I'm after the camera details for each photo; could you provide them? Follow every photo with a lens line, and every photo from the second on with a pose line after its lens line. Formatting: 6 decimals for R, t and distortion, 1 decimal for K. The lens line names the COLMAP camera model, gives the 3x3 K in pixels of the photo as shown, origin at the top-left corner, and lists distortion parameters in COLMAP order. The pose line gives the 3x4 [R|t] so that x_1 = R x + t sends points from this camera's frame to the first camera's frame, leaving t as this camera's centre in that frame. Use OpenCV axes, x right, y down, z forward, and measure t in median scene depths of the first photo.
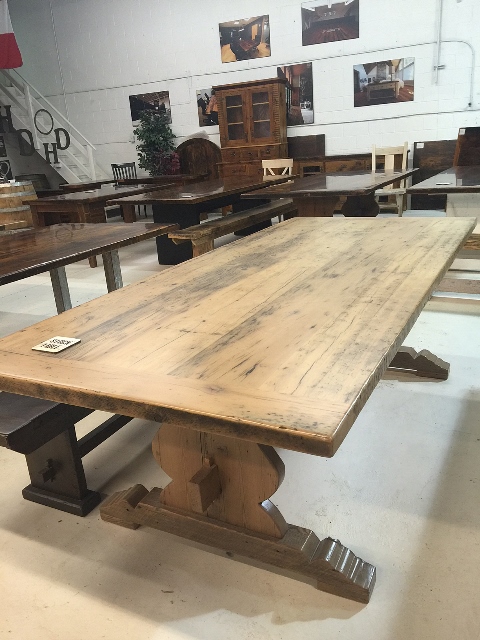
lens RADIAL K [[541.6, 0, 240.0], [0, 541.6, 320.0], [0, 0, 1]] dist [0.096278, -0.152435]
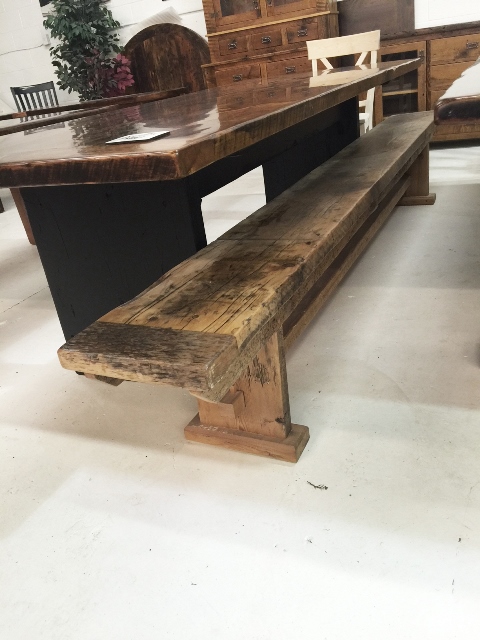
lens RADIAL K [[541.6, 0, 240.0], [0, 541.6, 320.0], [0, 0, 1]] dist [0.096278, -0.152435]
pose [[0.995807, -0.087313, 0.027310, -0.042630], [0.083854, 0.990486, 0.109111, -0.102422], [-0.036577, -0.106364, 0.993654, 0.457160]]
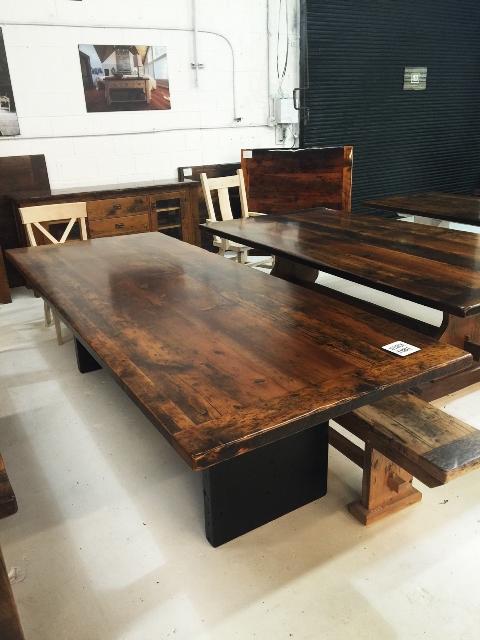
lens RADIAL K [[541.6, 0, 240.0], [0, 541.6, 320.0], [0, 0, 1]] dist [0.096278, -0.152435]
pose [[0.519932, -0.250593, 0.816624, -0.251090], [0.266058, 0.955954, 0.123953, -0.179921], [-0.811717, 0.152822, 0.563703, 0.505193]]
